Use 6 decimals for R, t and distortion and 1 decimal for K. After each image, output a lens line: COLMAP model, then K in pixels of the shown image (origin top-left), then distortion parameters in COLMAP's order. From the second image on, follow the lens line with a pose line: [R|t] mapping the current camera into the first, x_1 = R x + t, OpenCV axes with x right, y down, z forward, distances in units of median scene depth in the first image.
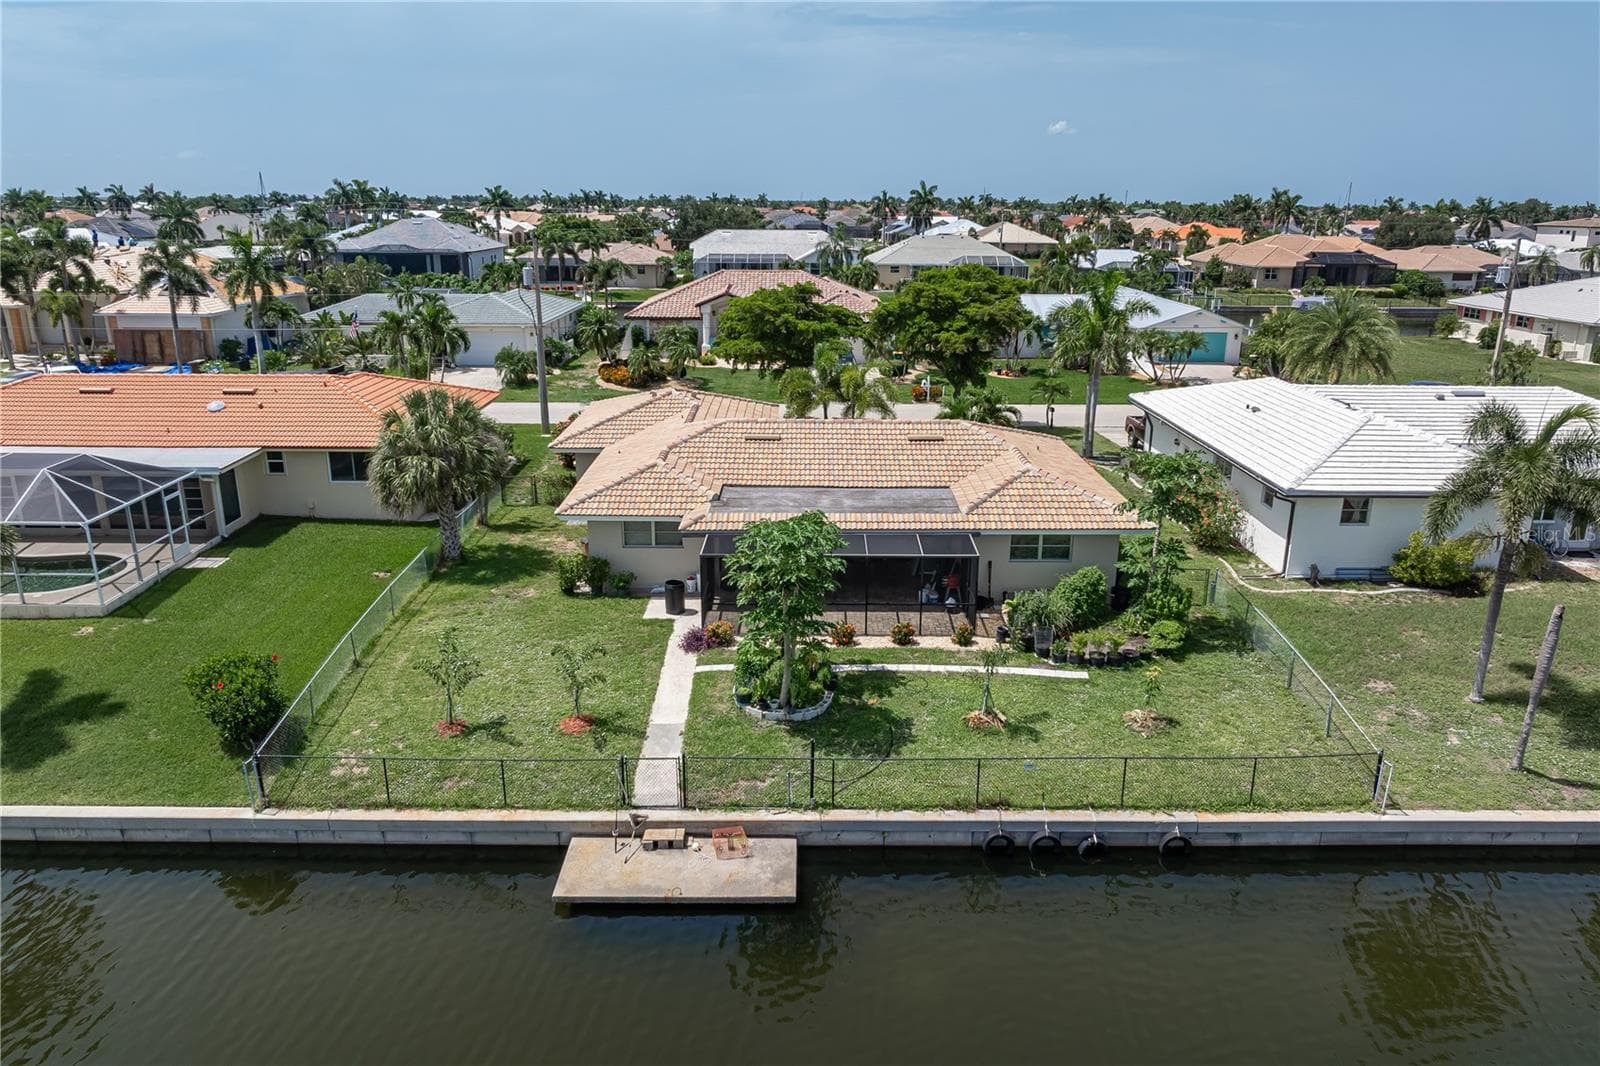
lens RADIAL K [[1134.4, 0, 801.2], [0, 1134.4, 517.0], [0, 0, 1]] dist [-0.020634, 0.003947]
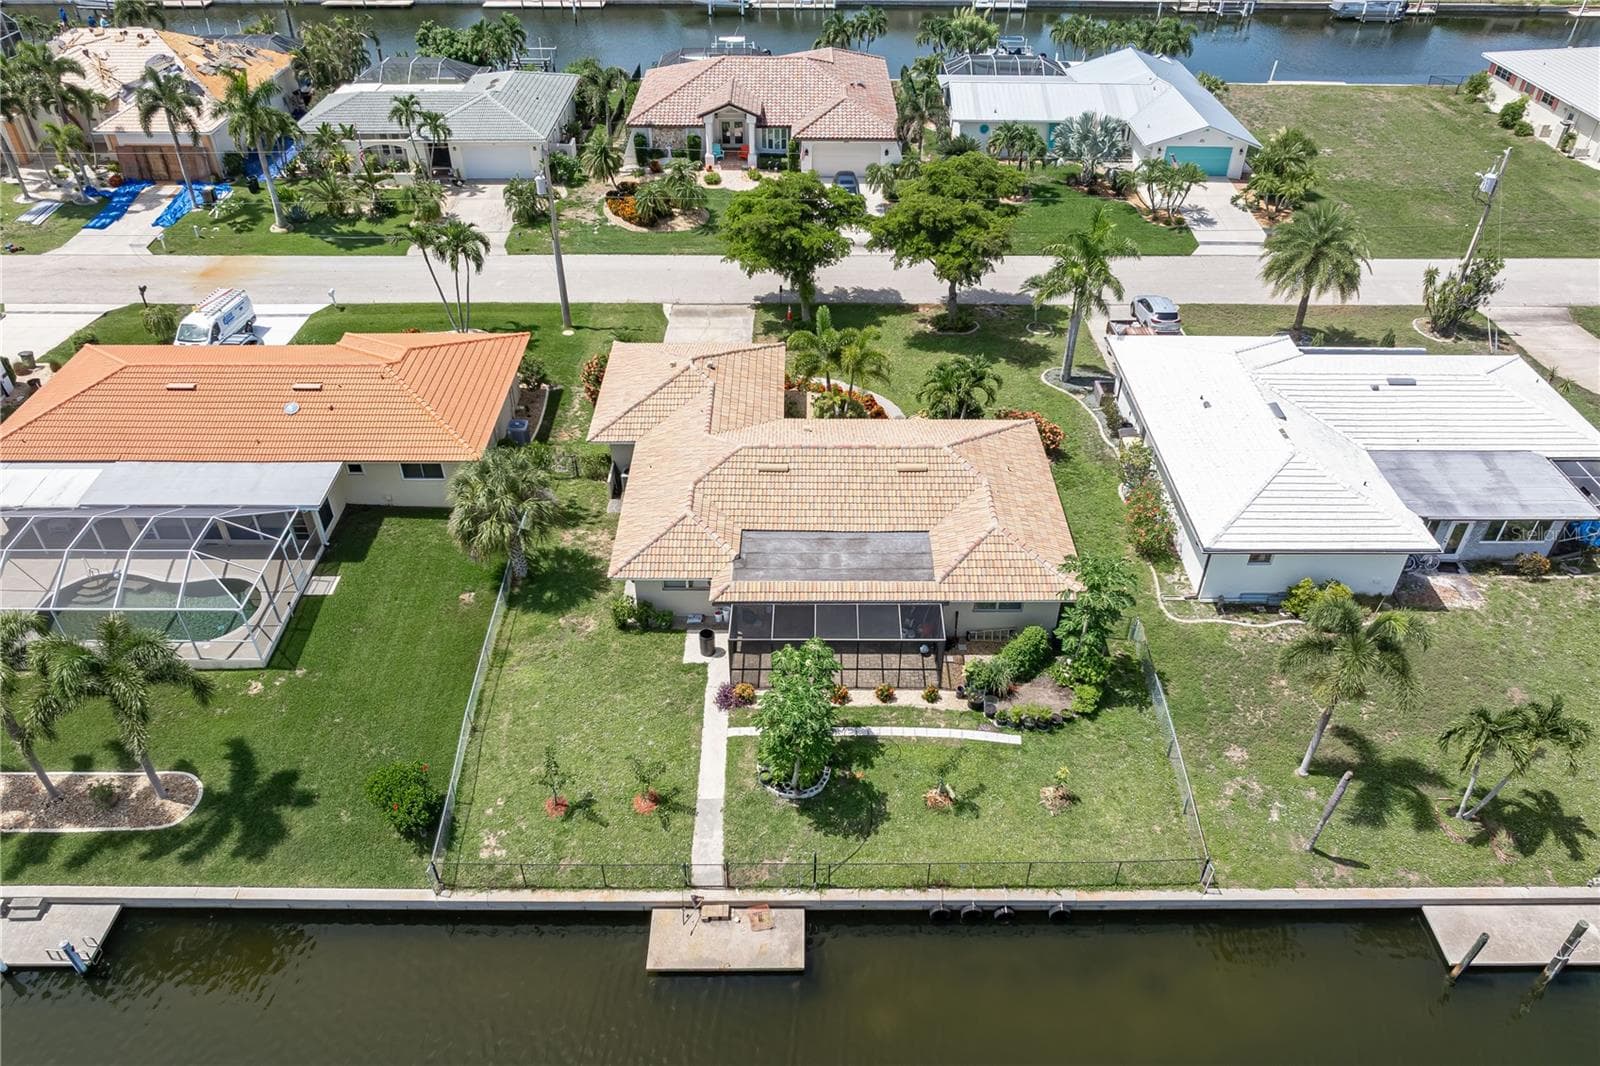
lens RADIAL K [[1155.9, 0, 800.0], [0, 1155.9, 533.0], [0, 0, 1]] dist [-0.015968, -0.002689]
pose [[0.999997, 0.000254, -0.002560, -0.004622], [0.000686, 0.932715, 0.360613, -0.549490], [0.002479, -0.360614, 0.932712, -0.176099]]
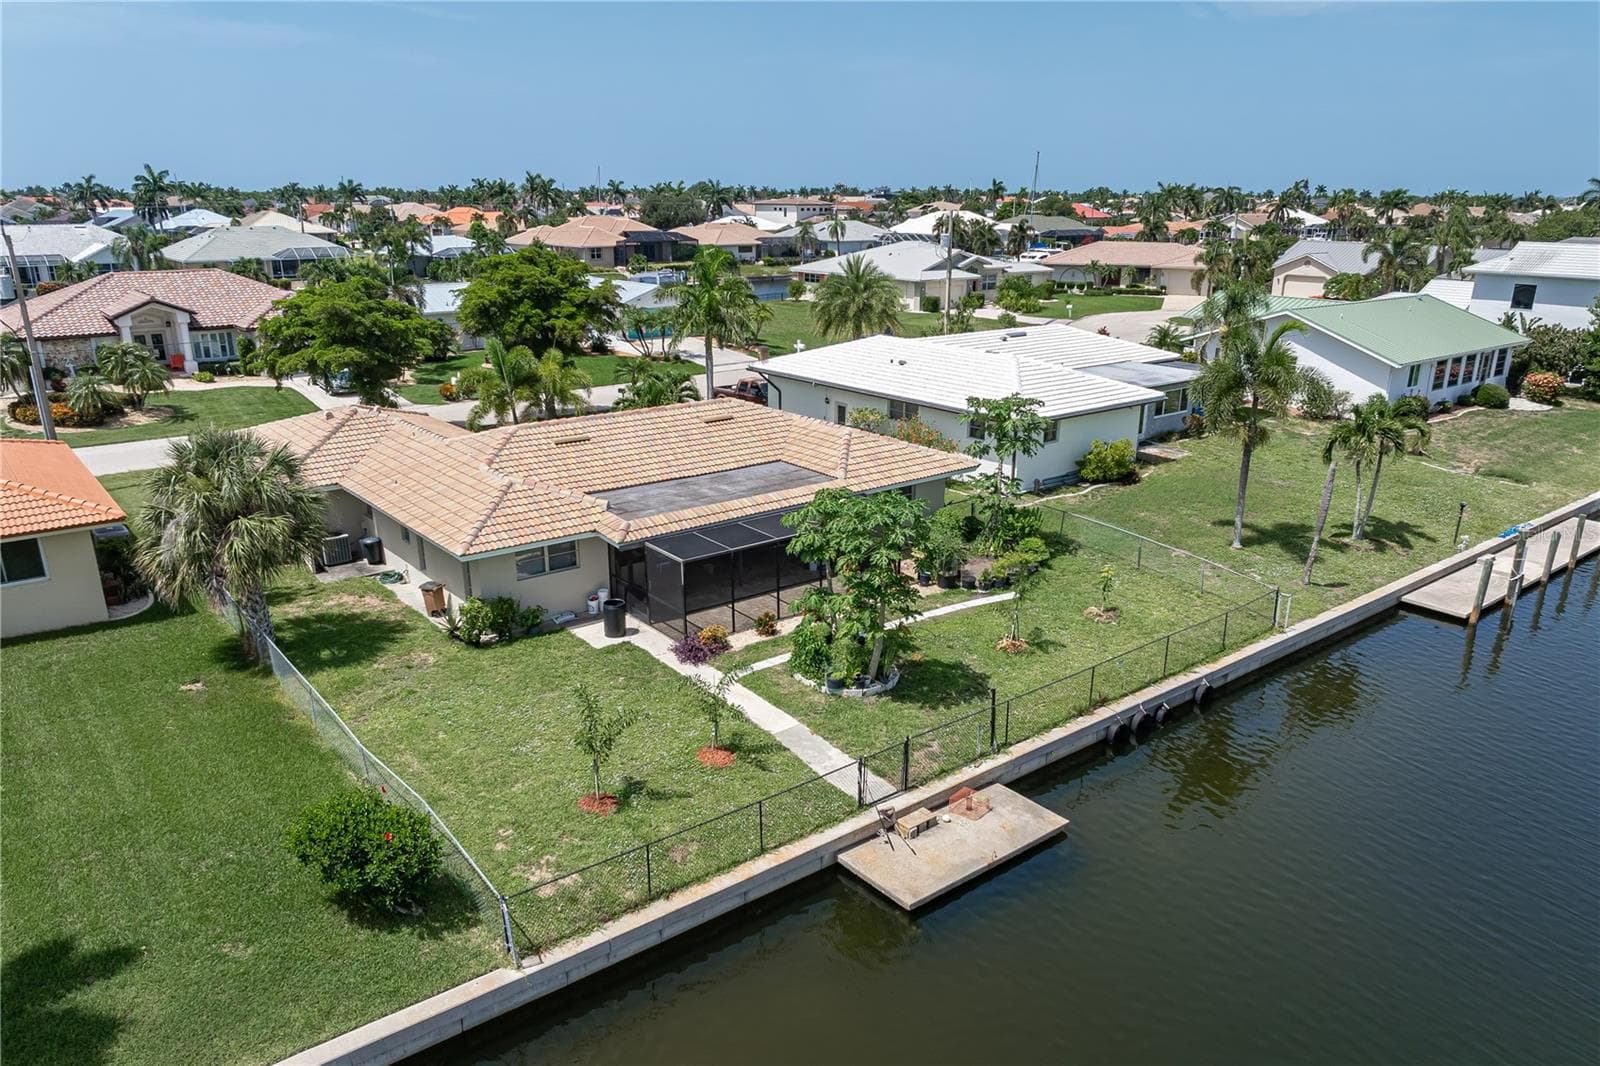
lens RADIAL K [[1135.1, 0, 799.6], [0, 1135.1, 567.8], [0, 0, 1]] dist [-0.013283, -0.004785]
pose [[0.784536, -0.199802, 0.587011, -0.560332], [0.168950, 0.979726, 0.107671, -0.045327], [-0.596623, 0.014703, 0.802387, 0.194515]]
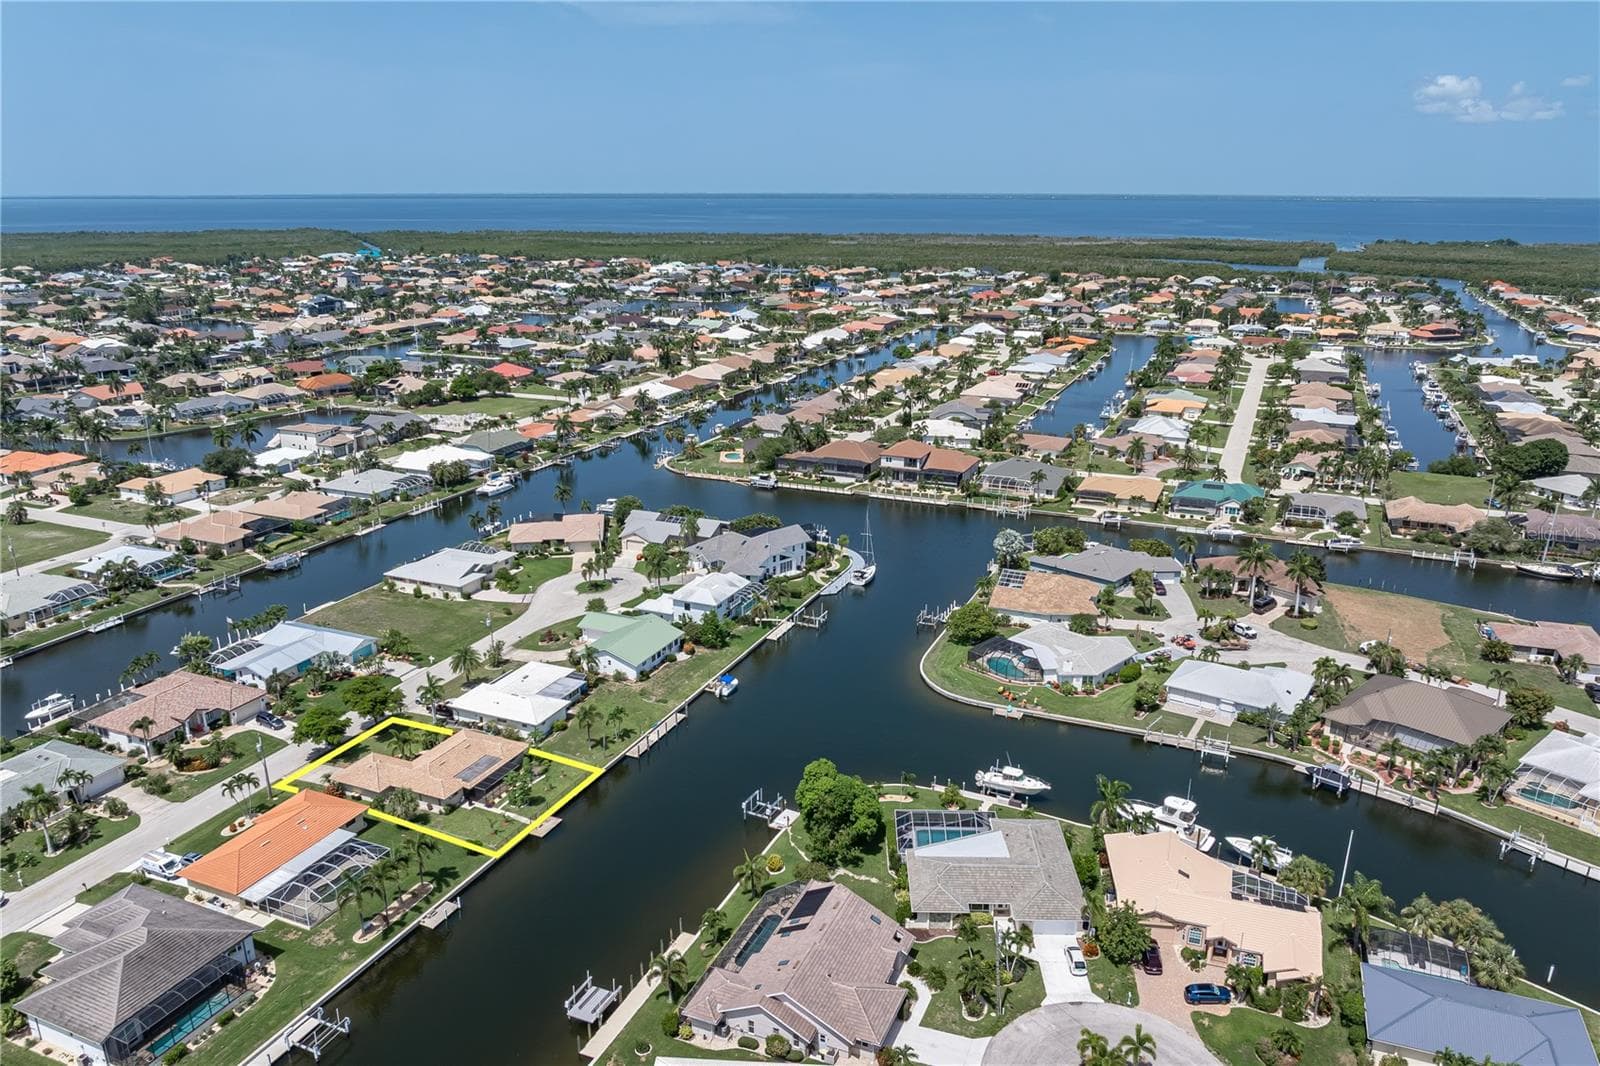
lens RADIAL K [[1134.4, 0, 801.2], [0, 1134.4, 517.0], [0, 0, 1]] dist [-0.020634, 0.003947]
pose [[0.399068, -0.262070, 0.878672, -3.608733], [0.250187, 0.953045, 0.170624, -1.619824], [-0.882129, 0.151742, 0.445896, -2.641330]]
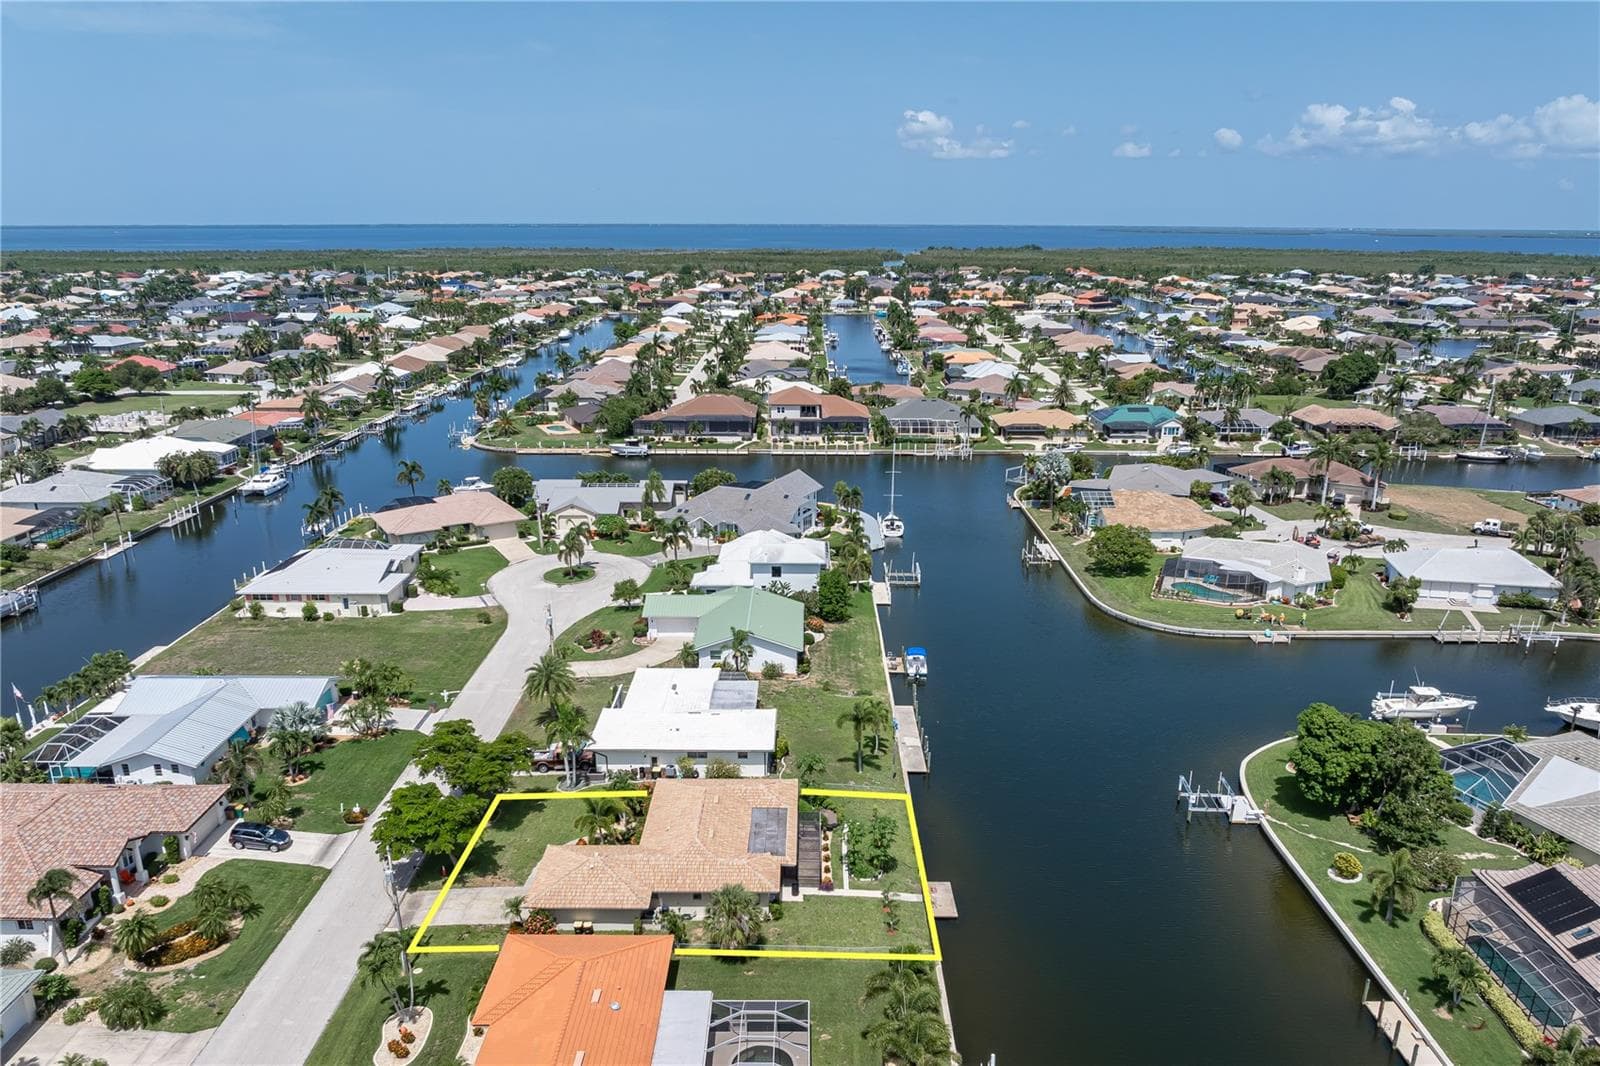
lens RADIAL K [[1129.8, 0, 807.8], [0, 1129.8, 536.4], [0, 0, 1]] dist [-0.024669, 0.005858]
pose [[0.003206, -0.276510, 0.961006, -2.604228], [0.265406, 0.926781, 0.265777, -1.497023], [-0.964131, 0.254205, 0.076359, 0.589808]]
